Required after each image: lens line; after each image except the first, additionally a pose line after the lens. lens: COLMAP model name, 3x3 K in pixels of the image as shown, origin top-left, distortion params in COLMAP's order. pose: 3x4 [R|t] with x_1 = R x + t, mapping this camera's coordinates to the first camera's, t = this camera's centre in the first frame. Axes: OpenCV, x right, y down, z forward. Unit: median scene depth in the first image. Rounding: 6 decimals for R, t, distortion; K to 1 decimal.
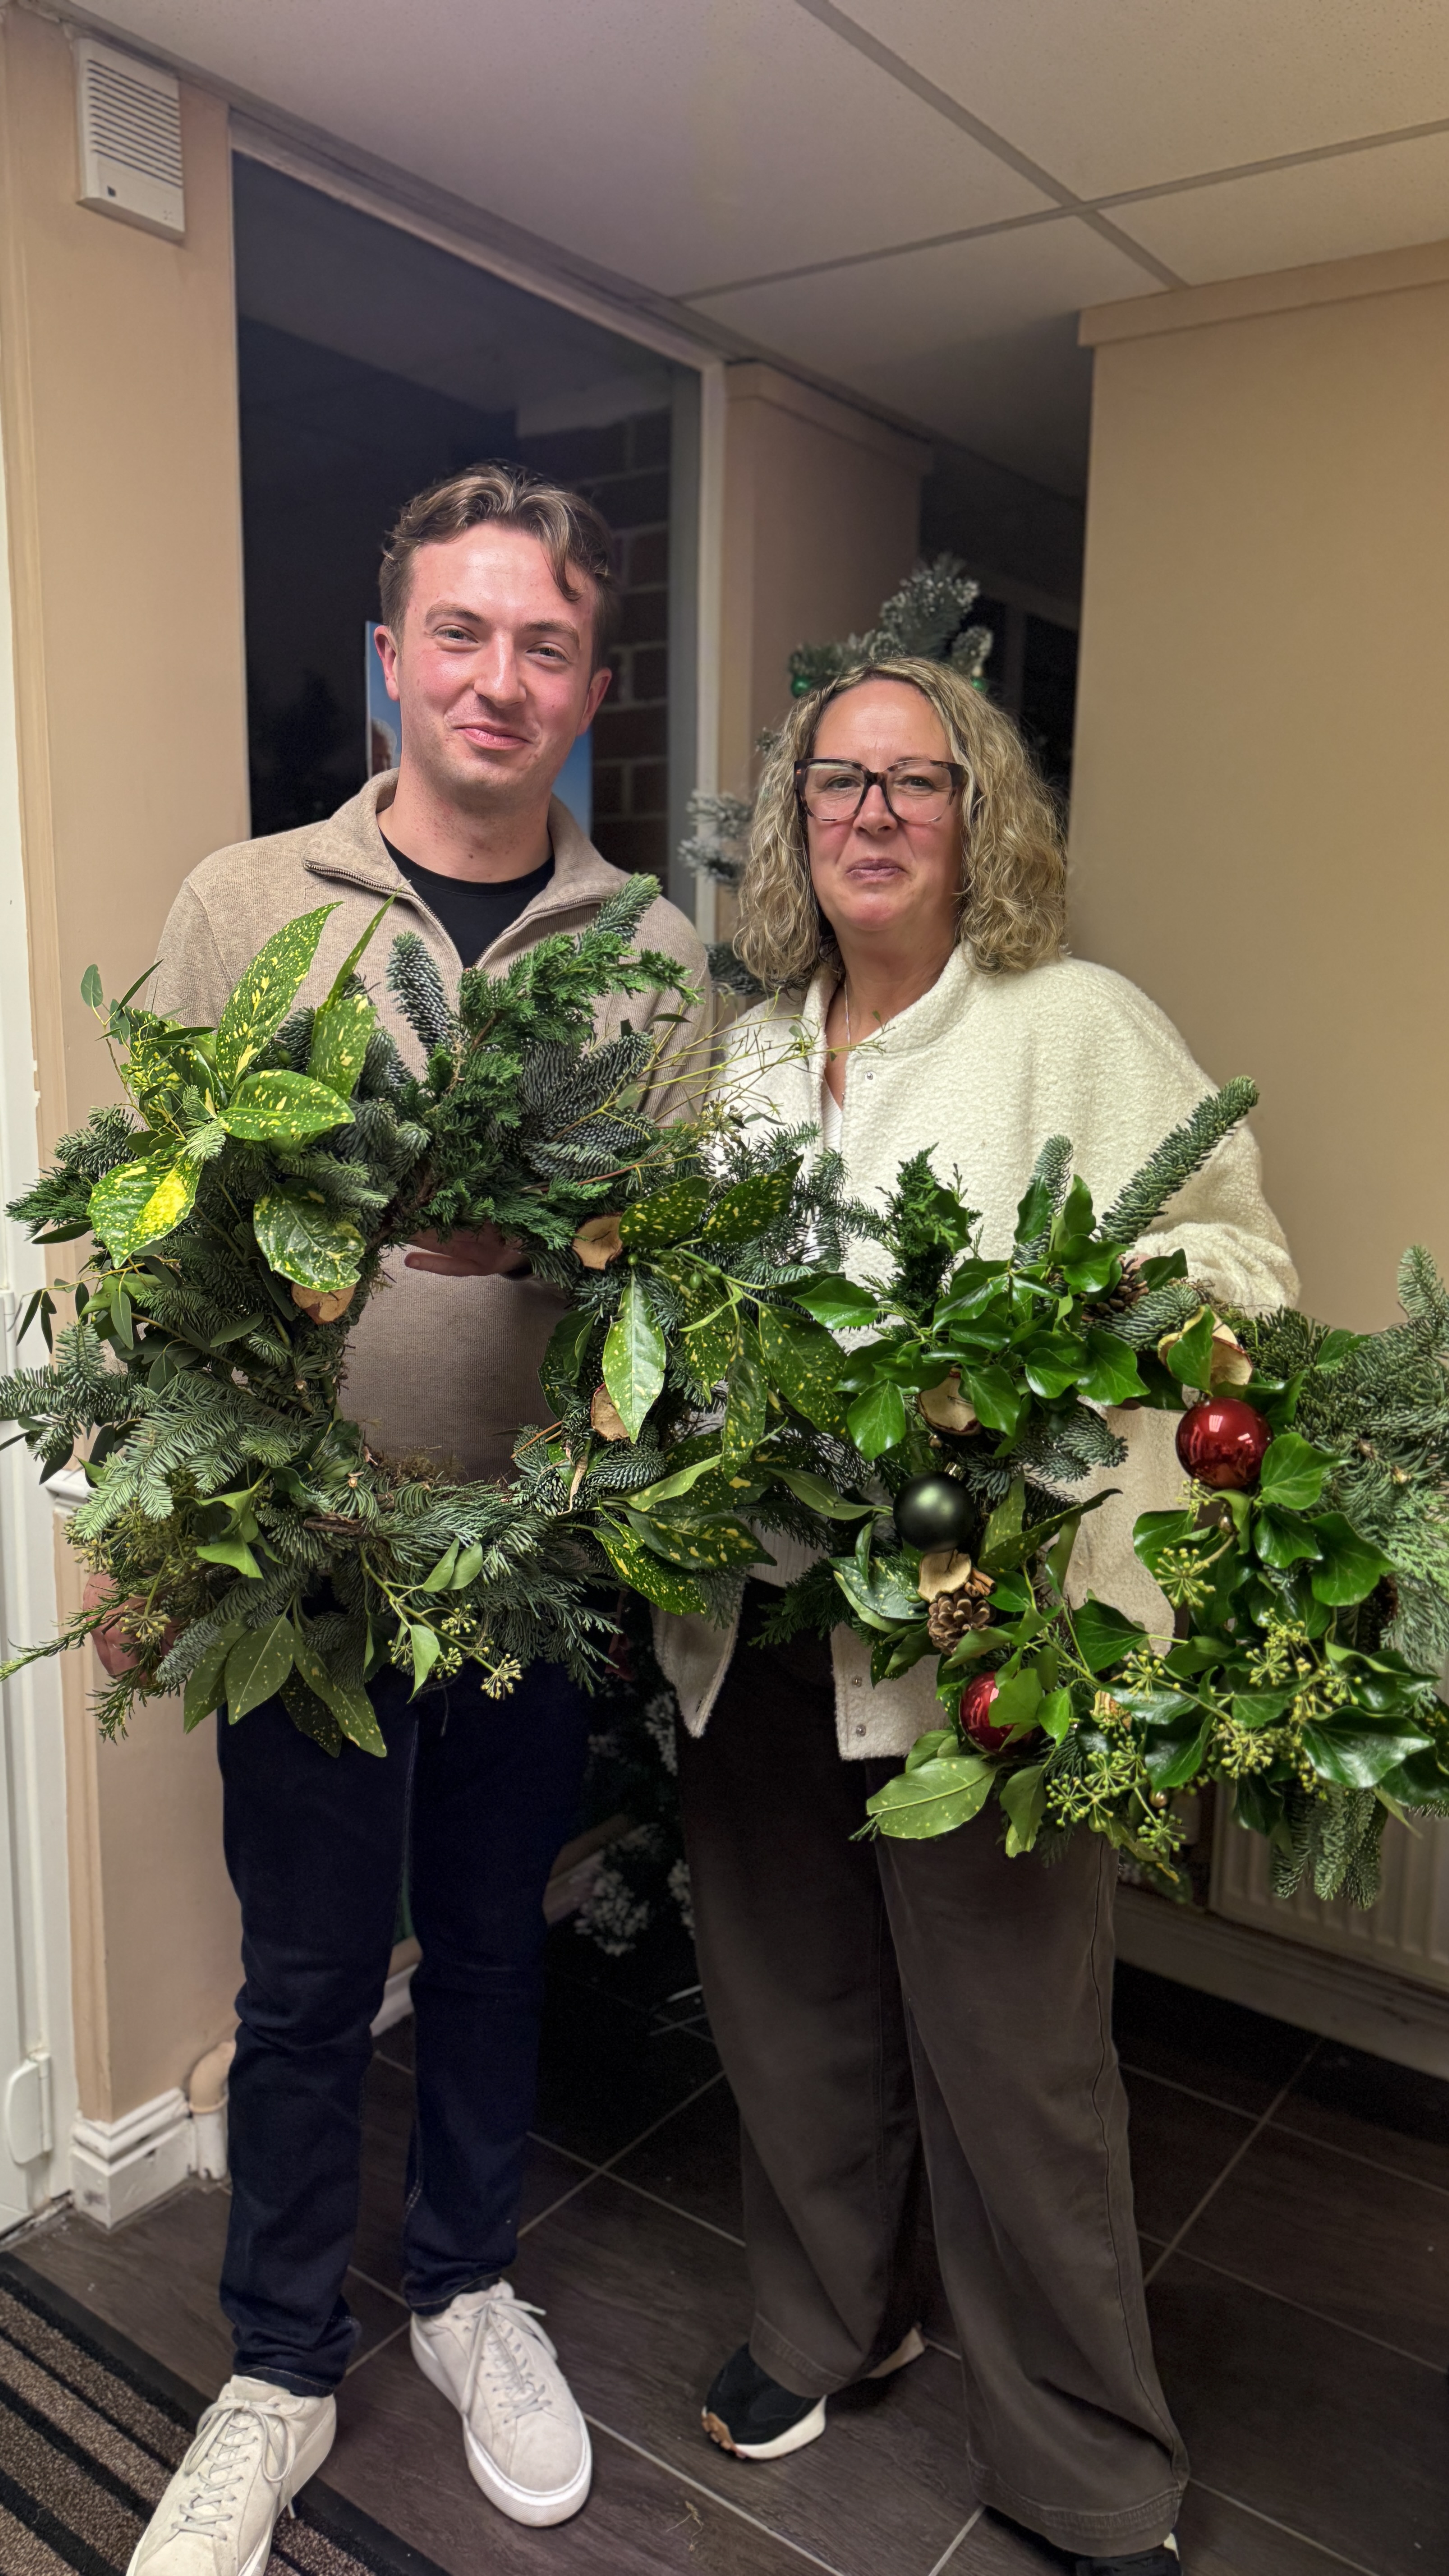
lens RADIAL K [[1822.4, 0, 731.5], [0, 1822.4, 1300.3], [0, 0, 1]] dist [-0.023728, -0.007917]
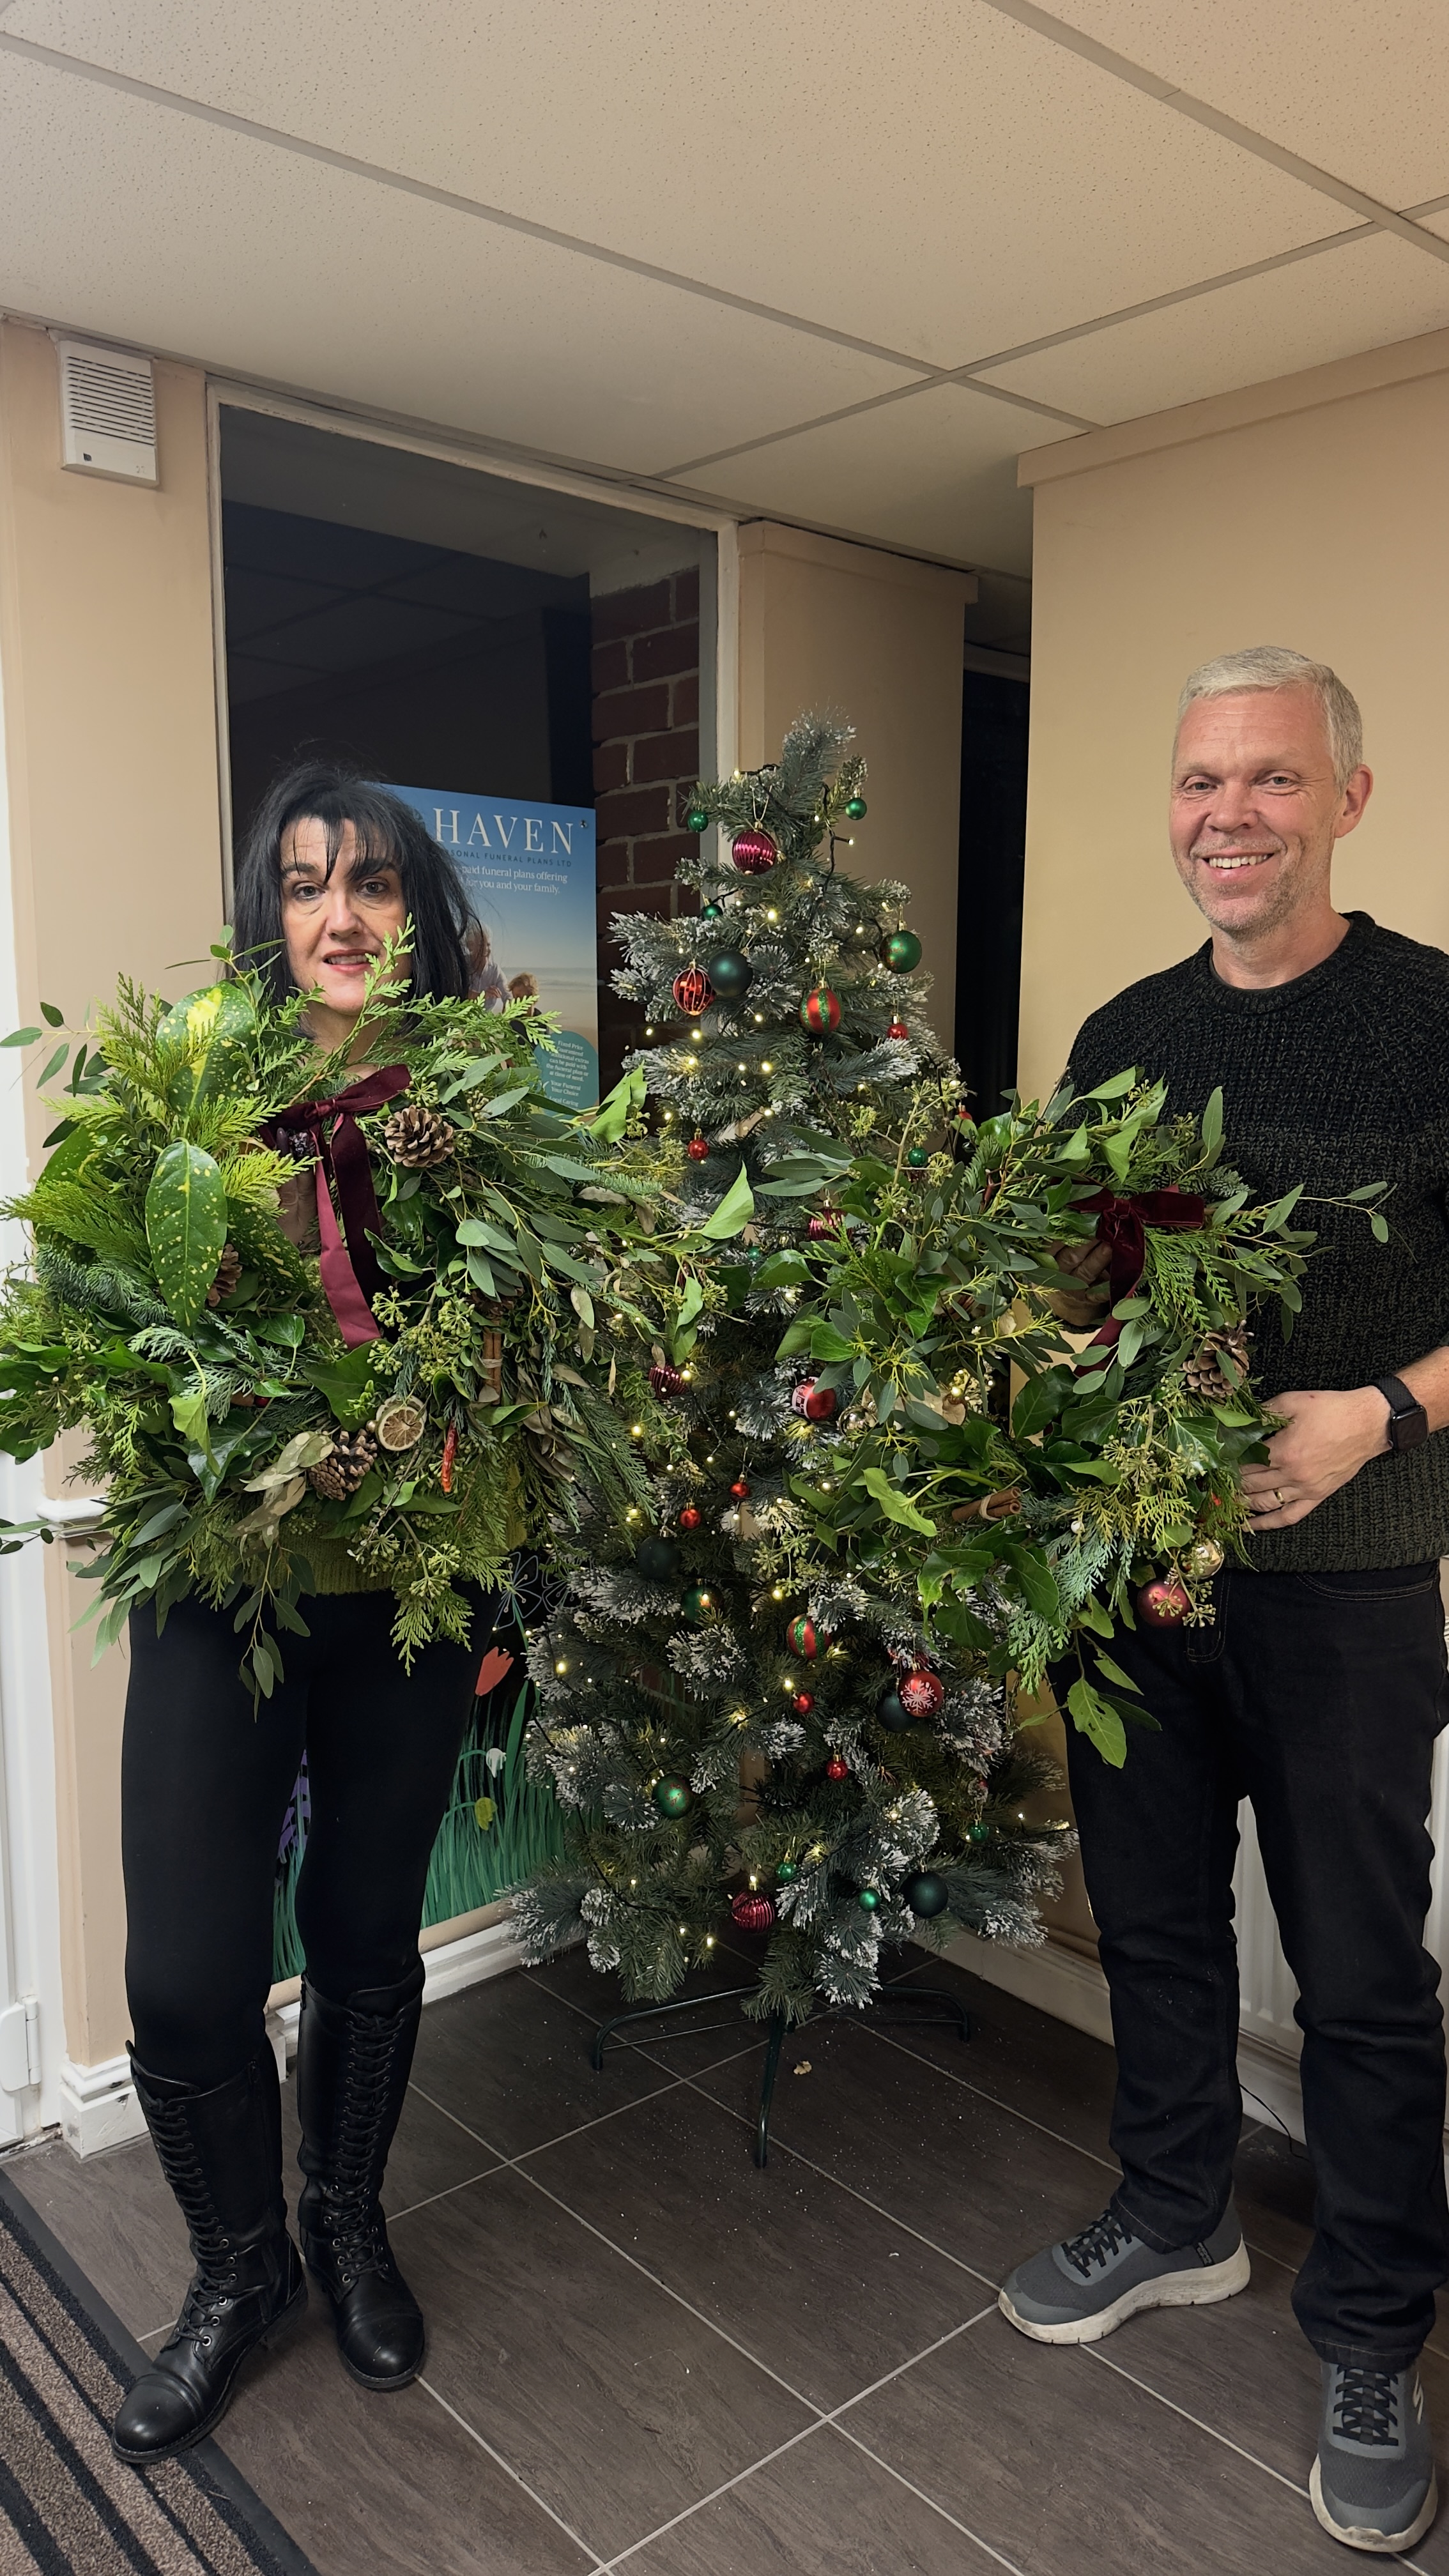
lens RADIAL K [[1822.4, 0, 739.6], [0, 1822.4, 1300.6], [0, 0, 1]] dist [-0.023728, -0.007917]
pose [[0.975784, 0.010093, -0.218505, 0.309199], [-0.020417, 0.998776, -0.045043, 0.005207], [0.217783, 0.048414, 0.974796, -0.067697]]
